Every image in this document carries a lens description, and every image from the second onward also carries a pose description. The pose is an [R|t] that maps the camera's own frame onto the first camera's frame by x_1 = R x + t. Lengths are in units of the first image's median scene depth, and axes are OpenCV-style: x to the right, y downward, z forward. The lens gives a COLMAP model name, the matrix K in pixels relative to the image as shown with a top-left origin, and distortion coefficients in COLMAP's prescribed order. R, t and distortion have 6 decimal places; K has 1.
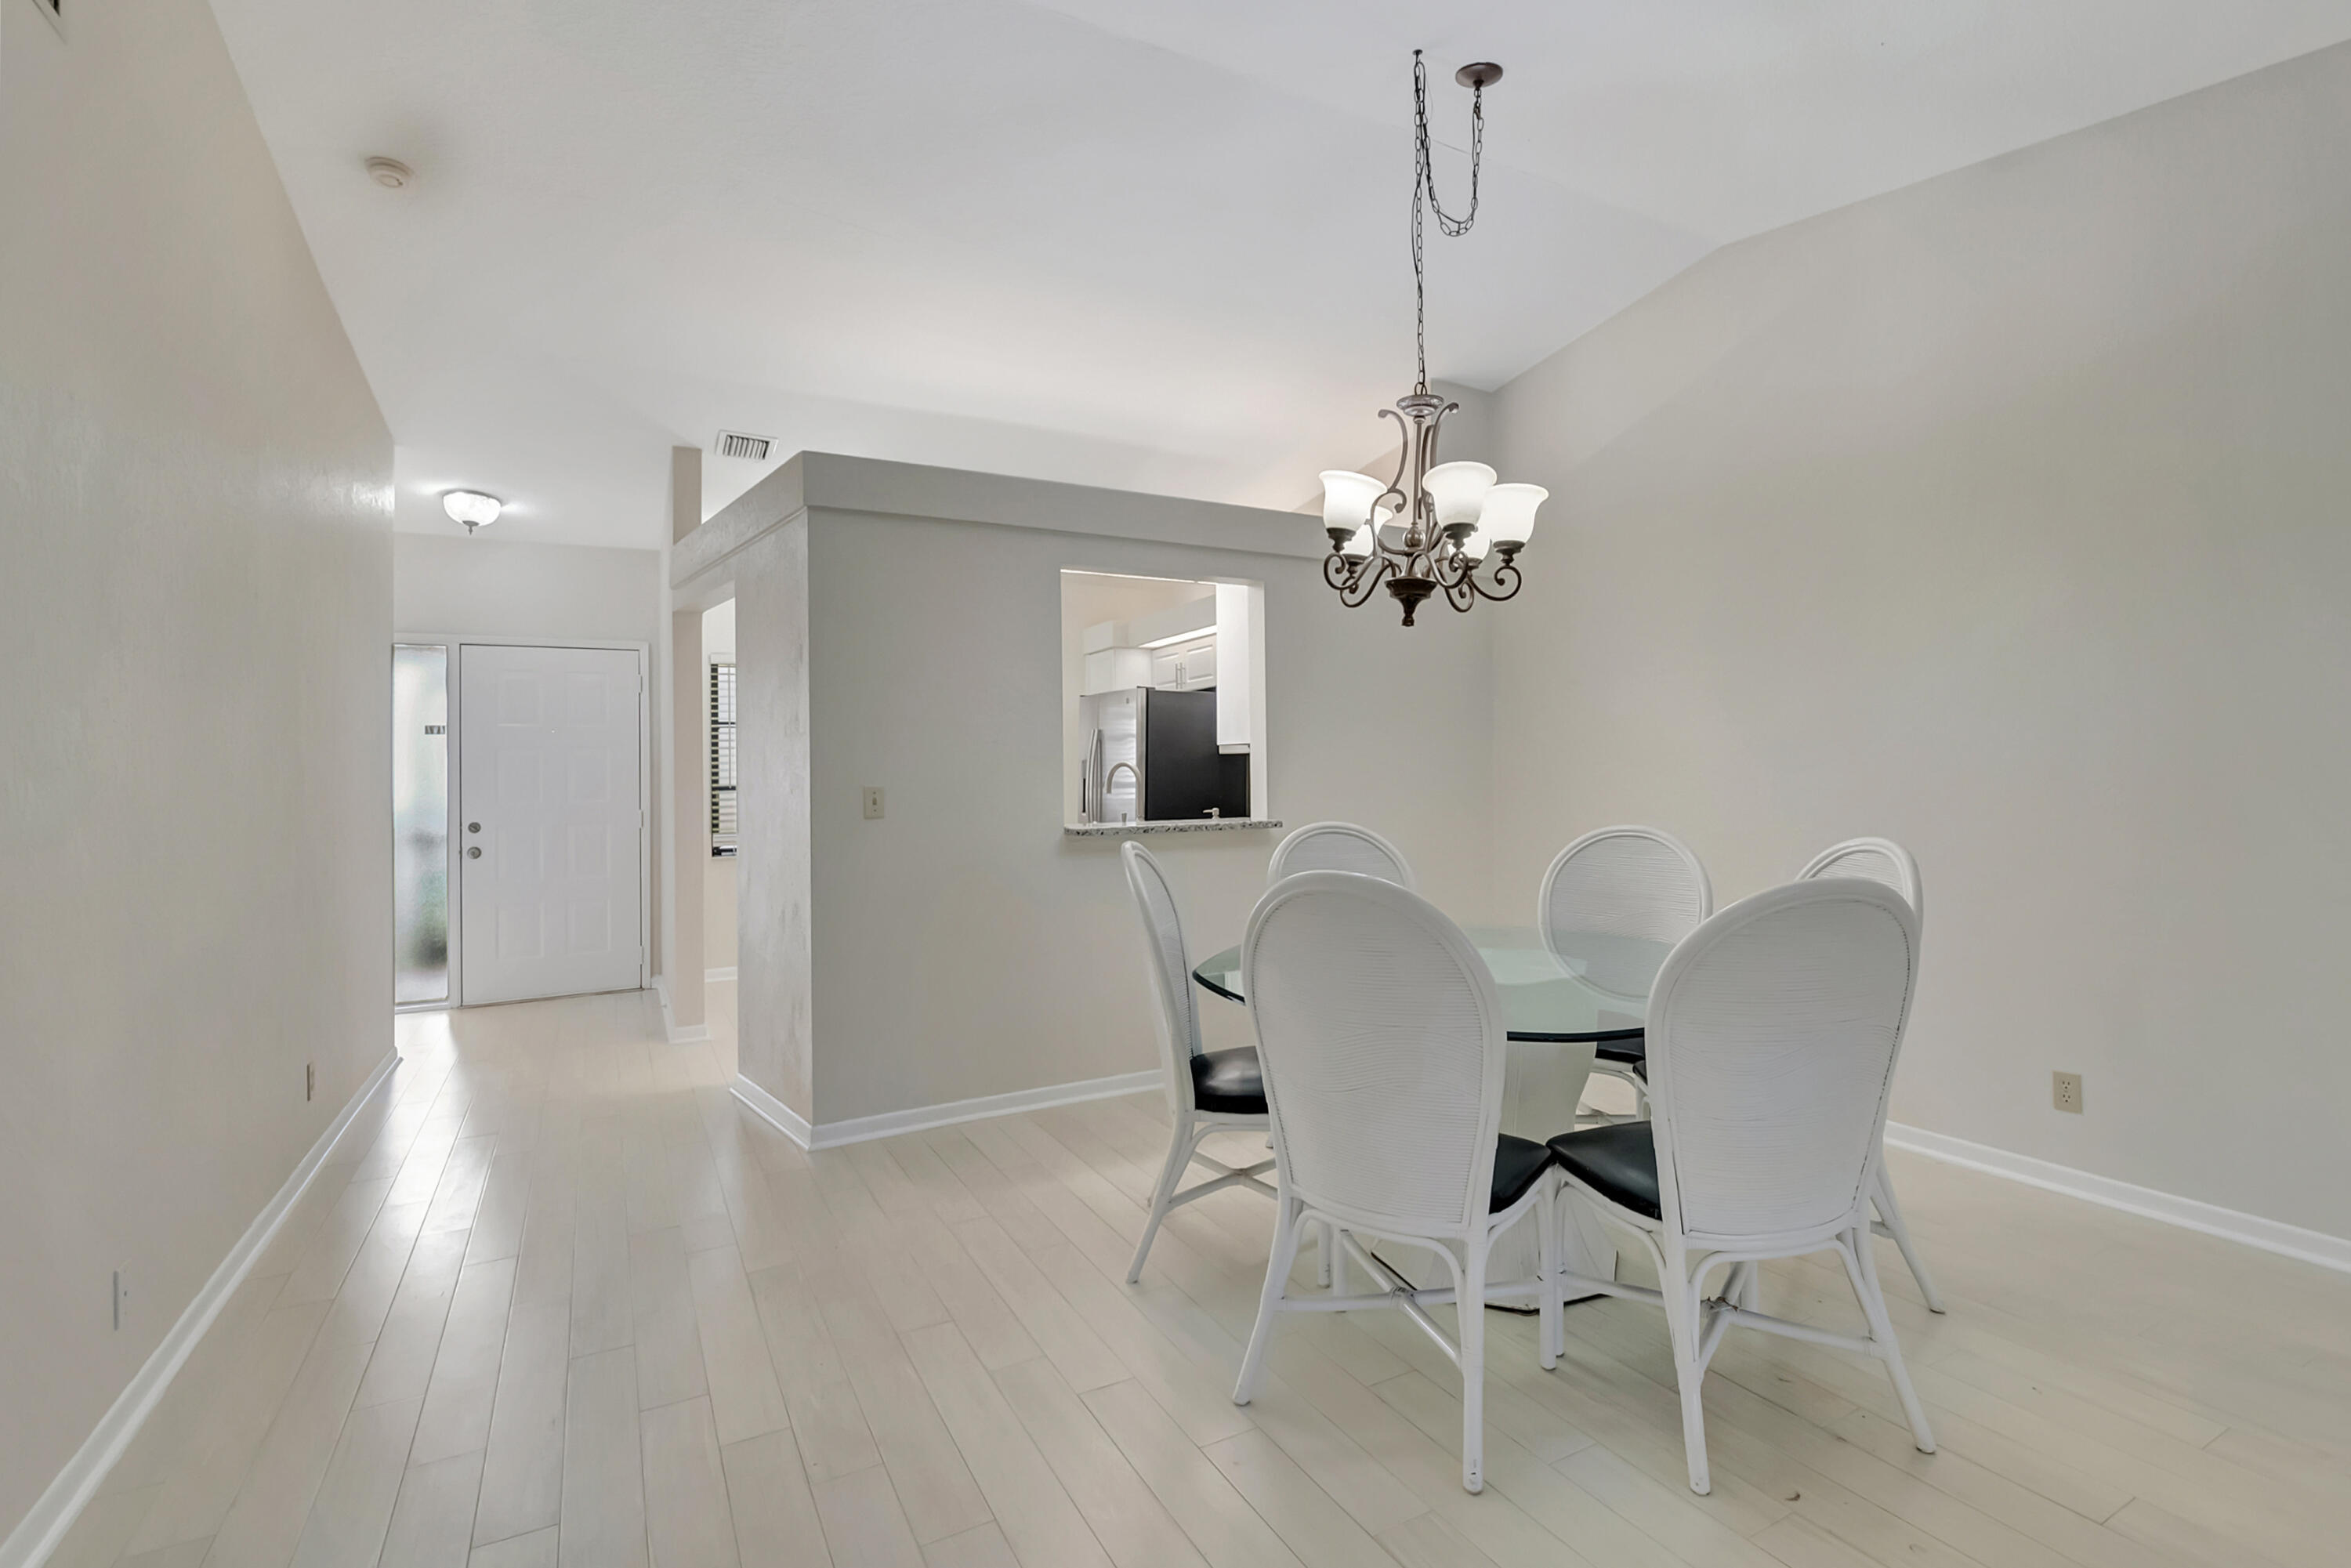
lens RADIAL K [[1039.0, 0, 1186.8], [0, 1039.0, 768.2], [0, 0, 1]] dist [0.011565, -0.013582]
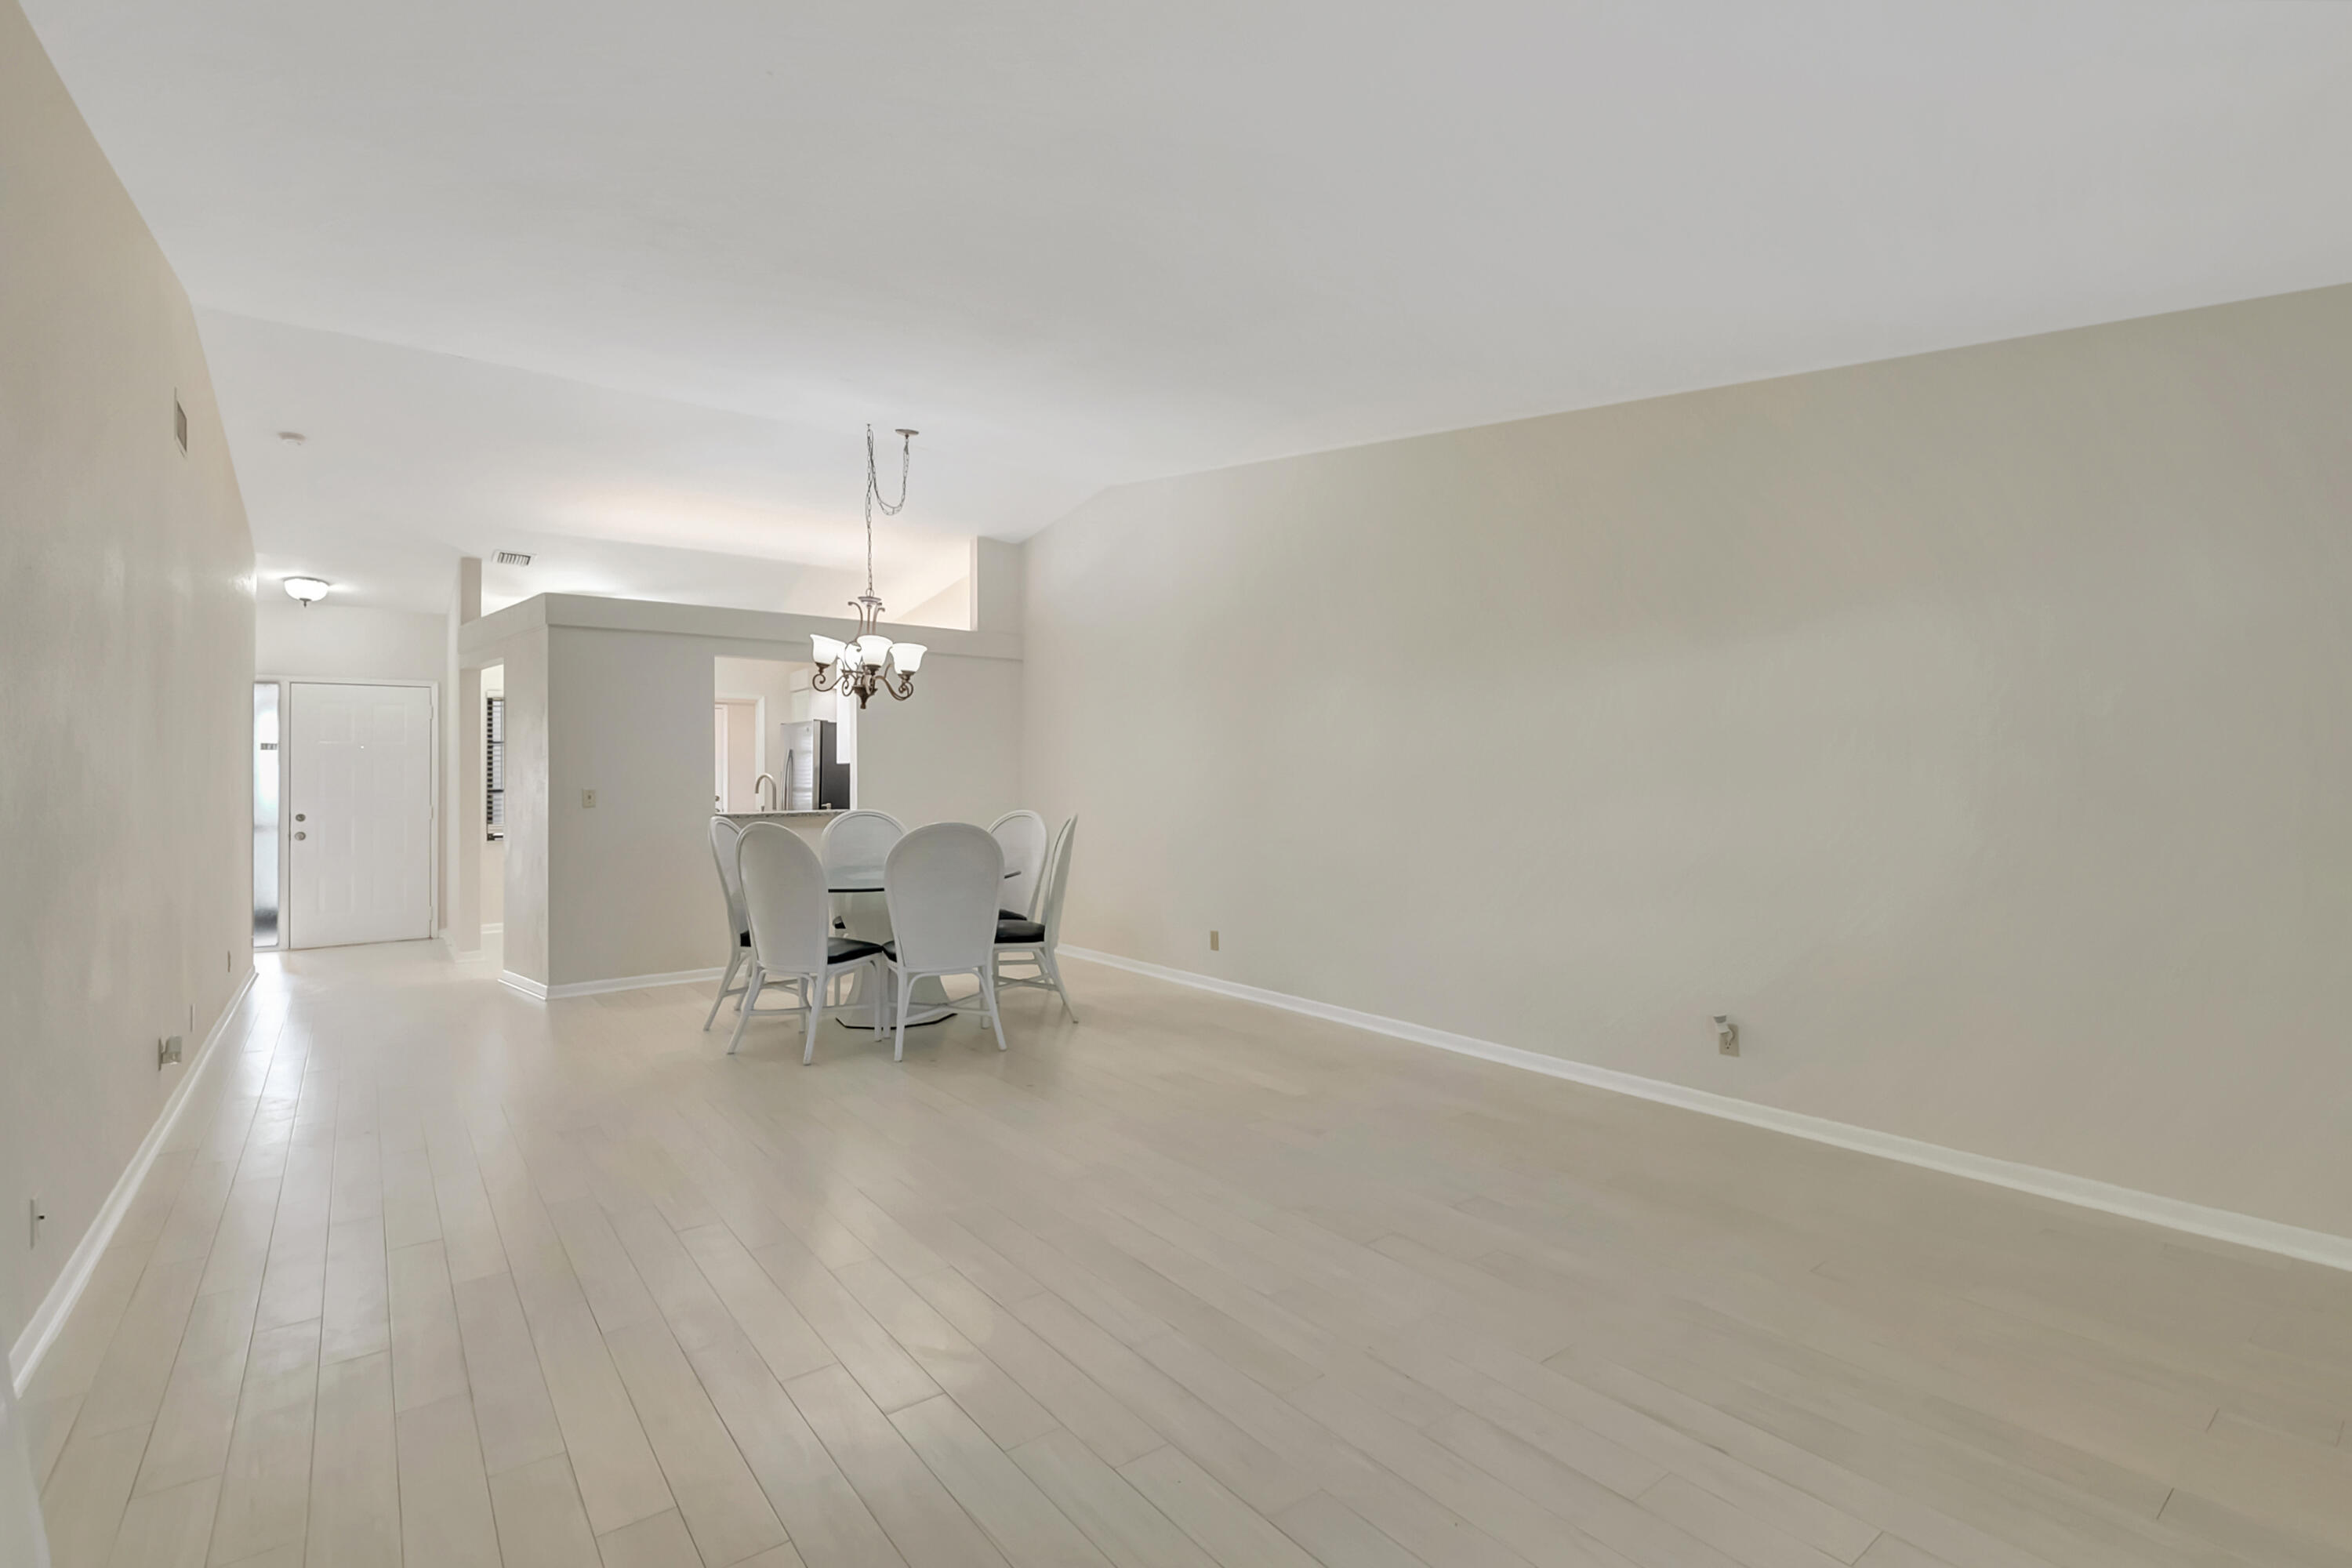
lens RADIAL K [[1039.2, 0, 1174.9], [0, 1039.2, 777.4], [0, 0, 1]] dist [-0.002450, -0.012819]
pose [[0.987808, 0.007769, 0.155485, 0.276690], [-0.007826, 0.999969, -0.000247, -0.005213], [-0.155482, -0.000973, 0.987838, -0.597063]]
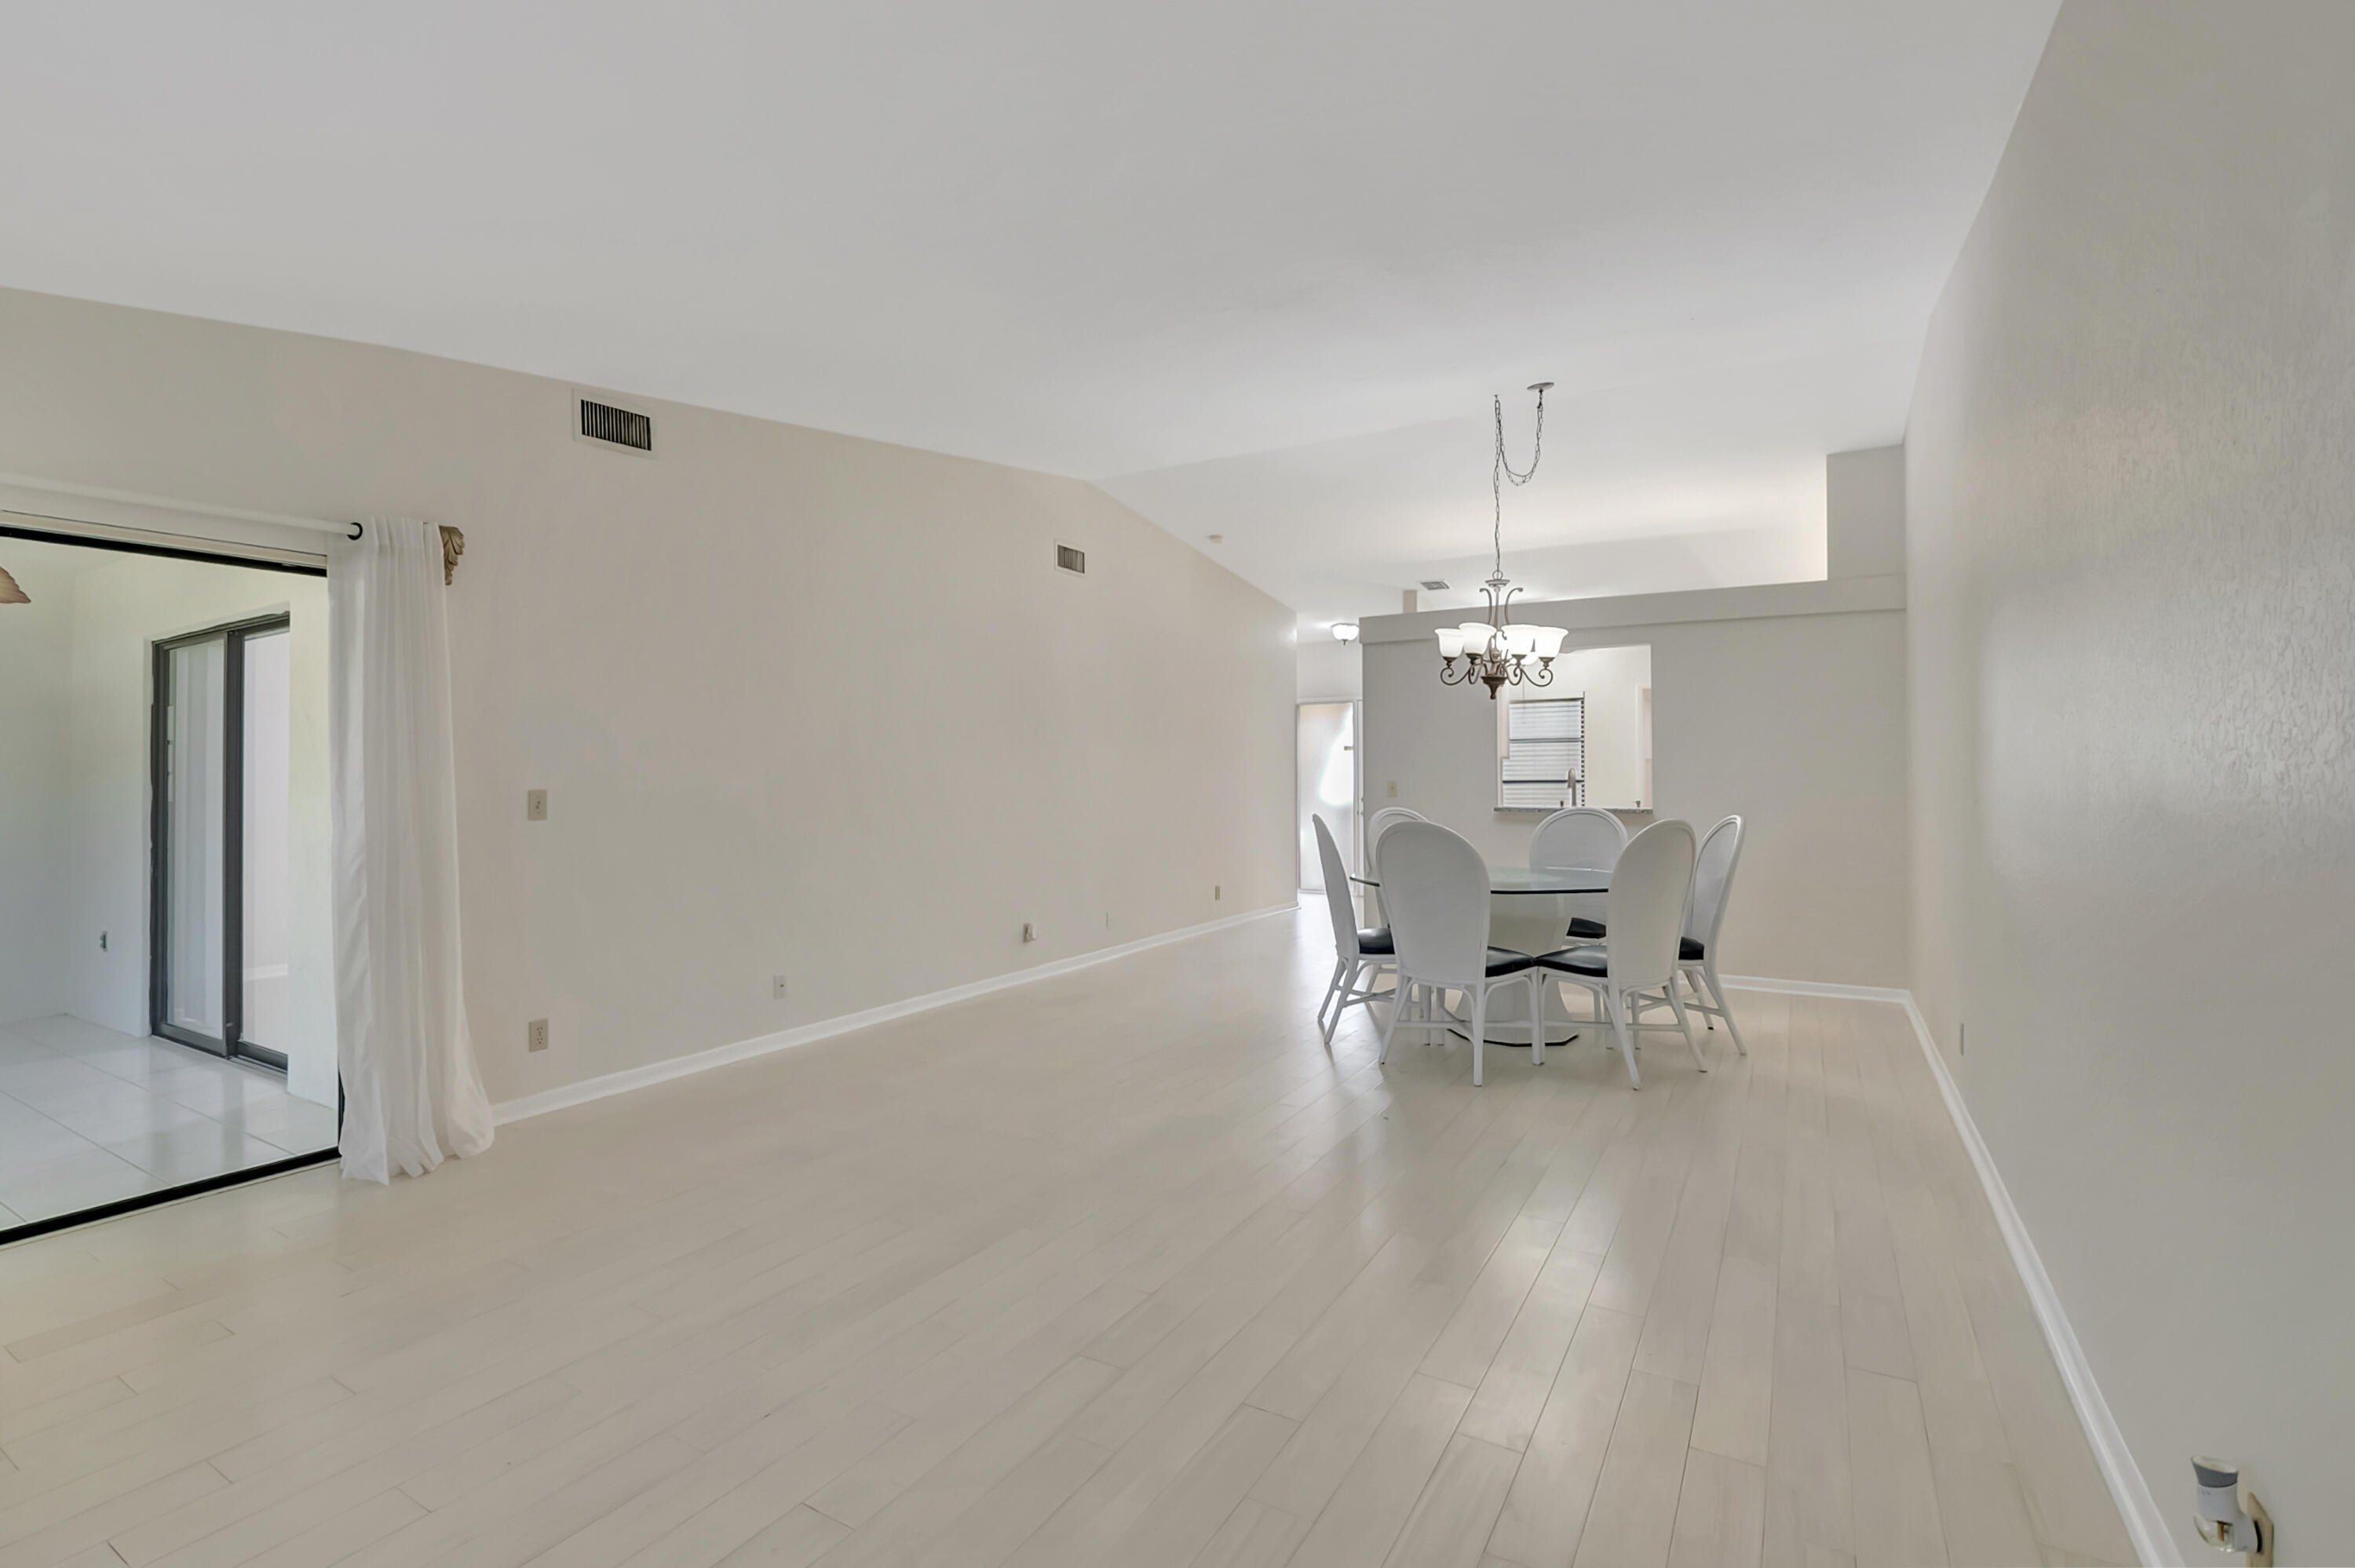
lens RADIAL K [[1043.9, 0, 1175.8], [0, 1043.9, 760.3], [0, 0, 1]] dist [-0.002857, -0.011734]
pose [[0.503083, 0.001163, -0.864237, 0.861122], [-0.003385, 0.999994, -0.000625, -0.014722], [0.864232, 0.003240, 0.503084, -0.244391]]
